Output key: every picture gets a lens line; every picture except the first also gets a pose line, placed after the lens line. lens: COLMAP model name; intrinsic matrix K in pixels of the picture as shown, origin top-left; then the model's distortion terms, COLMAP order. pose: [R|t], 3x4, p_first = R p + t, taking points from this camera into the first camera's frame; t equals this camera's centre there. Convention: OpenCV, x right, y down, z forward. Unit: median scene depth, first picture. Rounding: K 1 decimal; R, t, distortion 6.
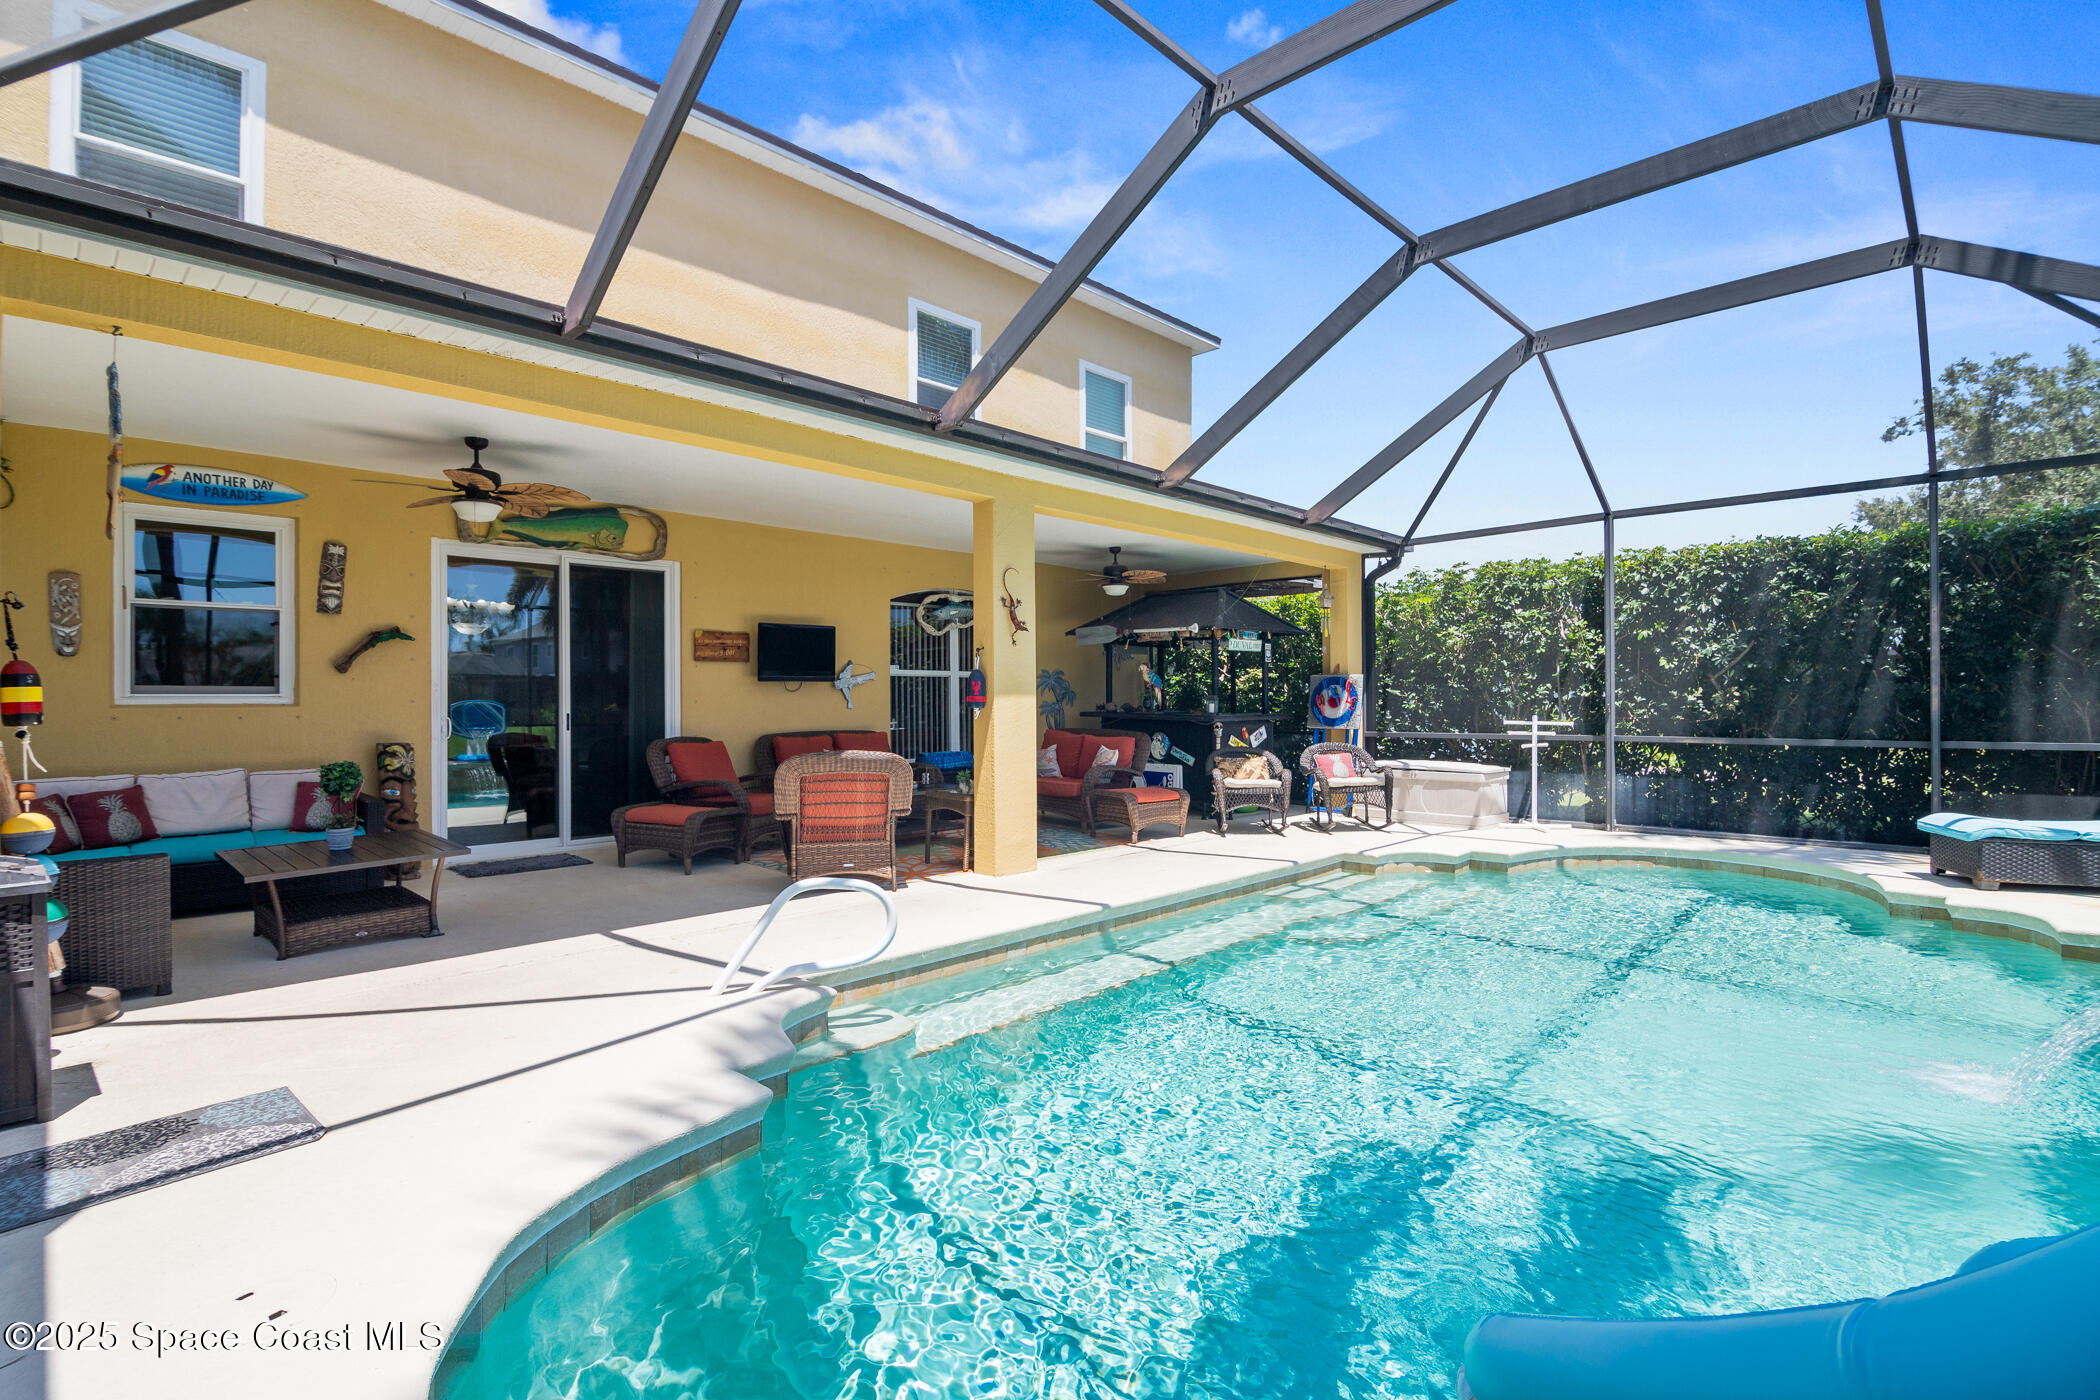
lens RADIAL K [[990.2, 0, 1070.4], [0, 990.2, 695.1], [0, 0, 1]] dist [-0.002681, -0.002200]
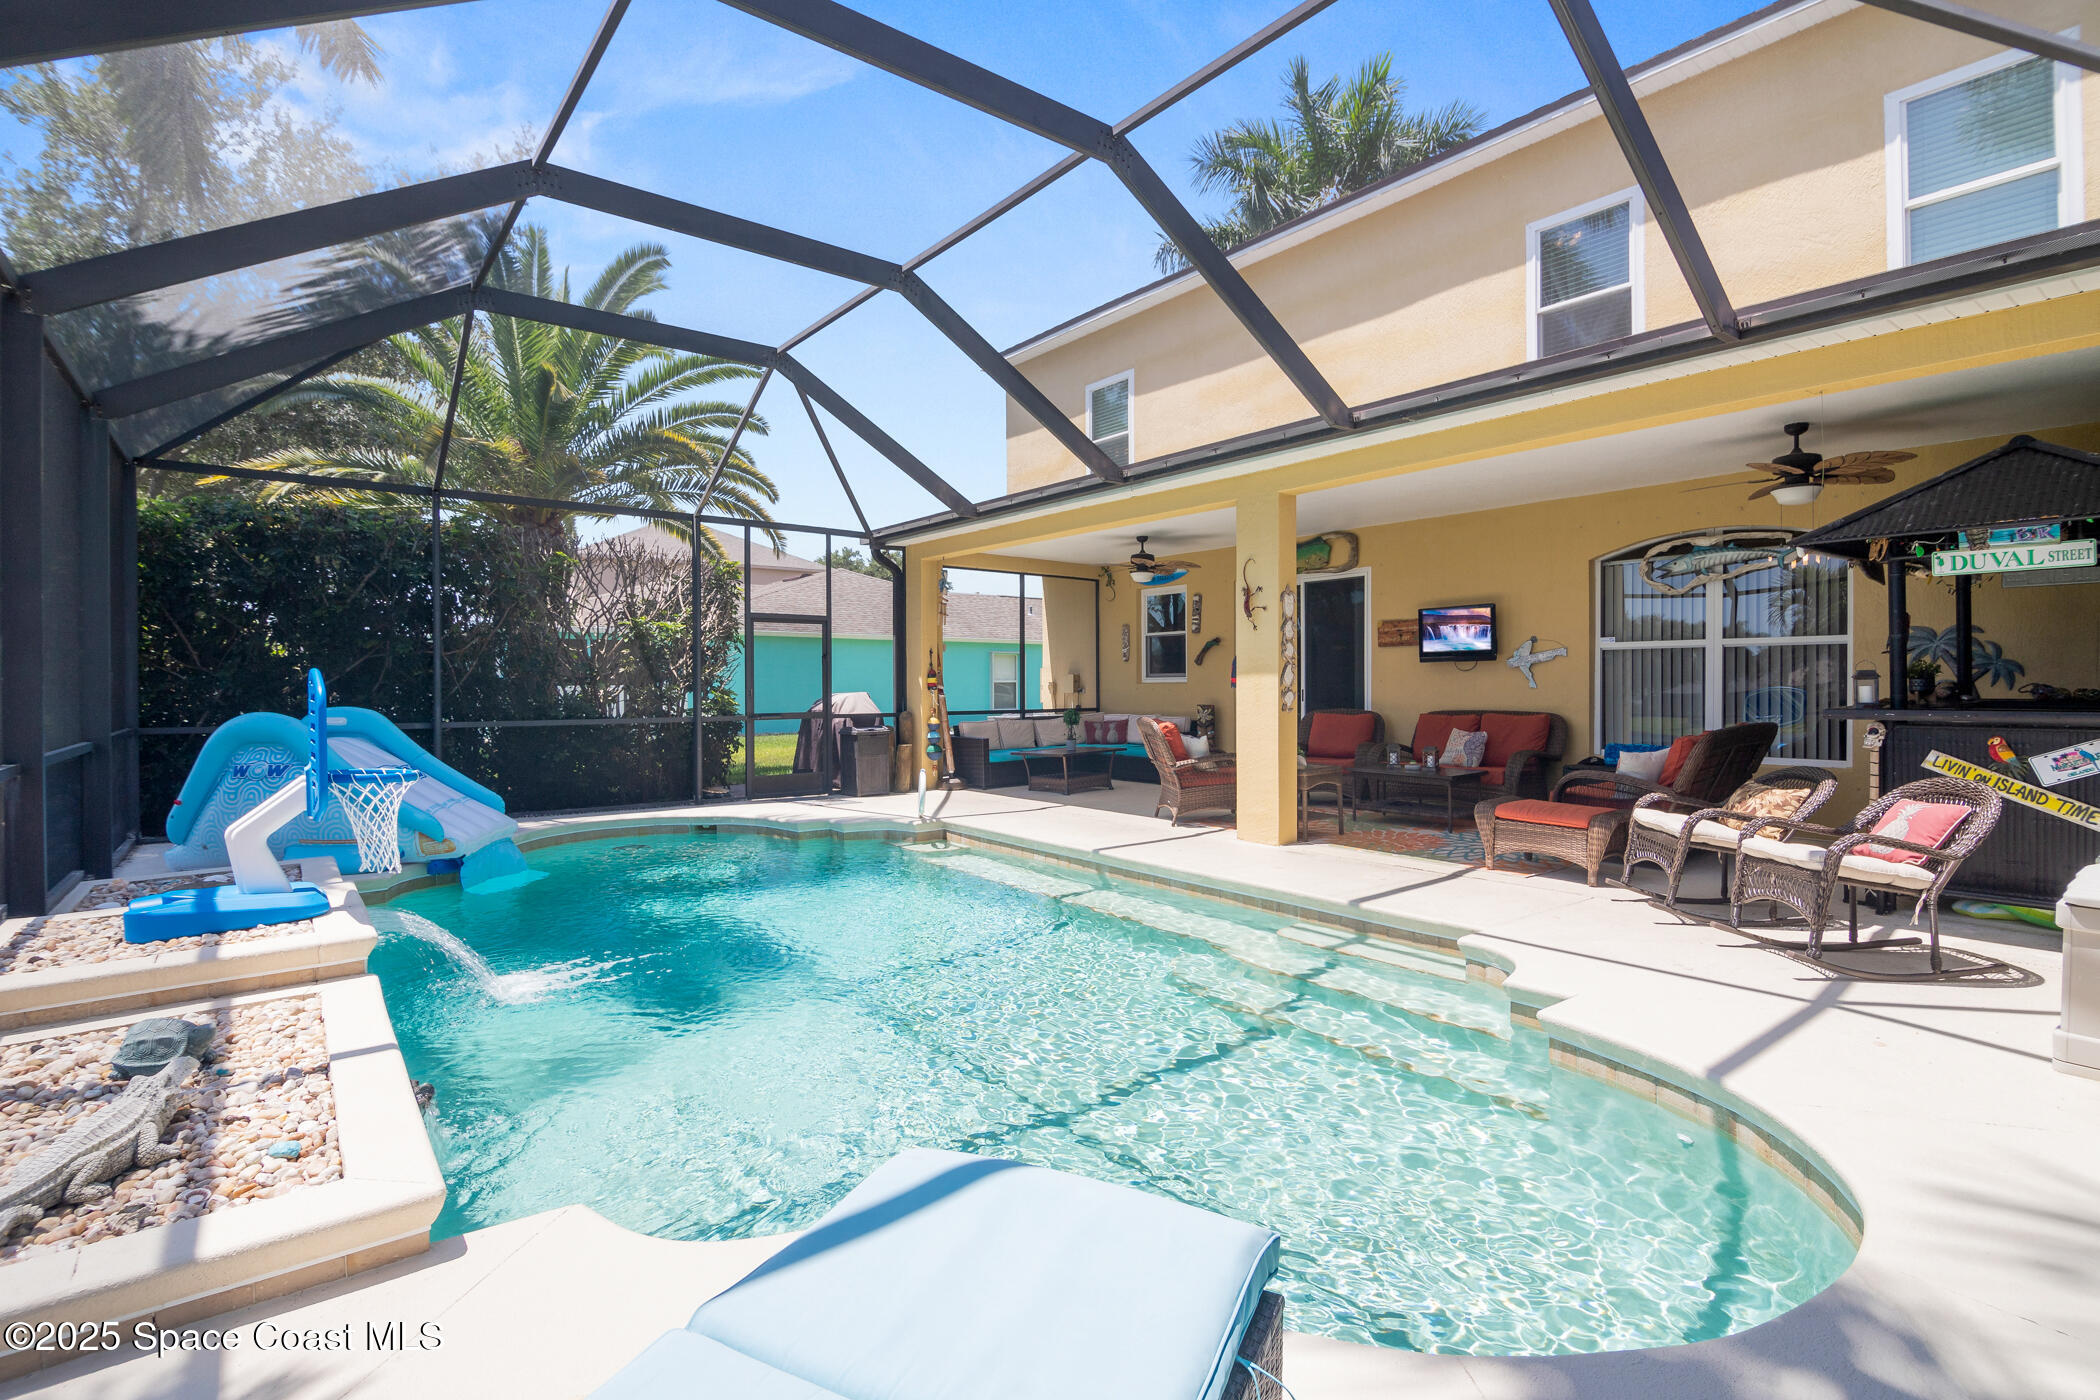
lens RADIAL K [[990.2, 0, 1048.6], [0, 990.2, 686.0], [0, 0, 1]] dist [-0.002681, -0.002200]
pose [[-0.146834, 0.005027, -0.989148, 0.851312], [0.006681, 0.999969, 0.004091, 0.004990], [0.989139, -0.006008, -0.146863, 0.771846]]
